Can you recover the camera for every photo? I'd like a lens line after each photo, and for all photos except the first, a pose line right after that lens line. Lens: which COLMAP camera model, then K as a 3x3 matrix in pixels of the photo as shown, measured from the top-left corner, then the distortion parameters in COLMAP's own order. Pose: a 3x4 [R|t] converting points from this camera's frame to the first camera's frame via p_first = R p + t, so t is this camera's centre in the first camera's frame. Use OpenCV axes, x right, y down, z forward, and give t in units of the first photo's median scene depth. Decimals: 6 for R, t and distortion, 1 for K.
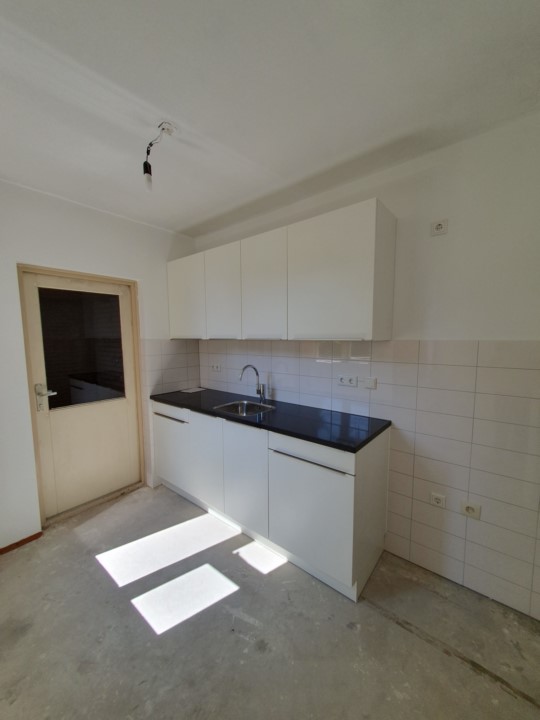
lens RADIAL K [[284.2, 0, 272.7], [0, 284.2, 361.6], [0, 0, 1]] dist [0.008231, -0.000134]
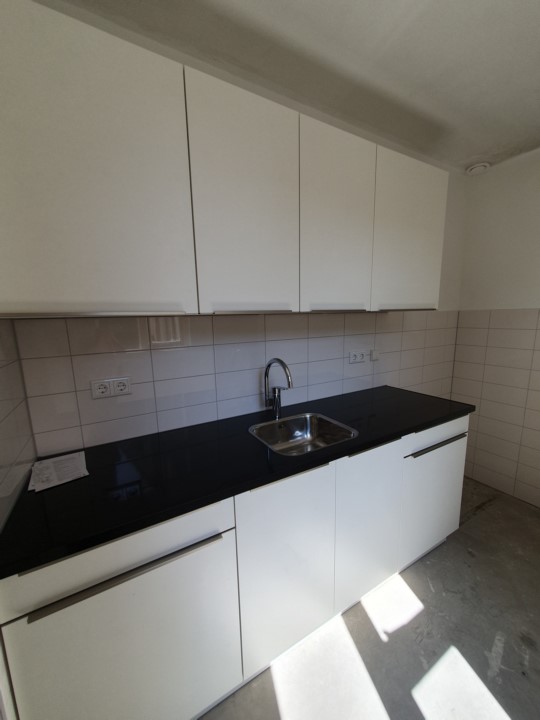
lens RADIAL K [[284.2, 0, 271.6], [0, 284.2, 362.5], [0, 0, 1]] dist [0.008231, -0.000134]
pose [[0.354175, -0.153300, 0.922529, -0.701550], [0.101126, 0.986966, 0.125184, -0.059760], [-0.929696, 0.048954, 0.365061, 0.927599]]
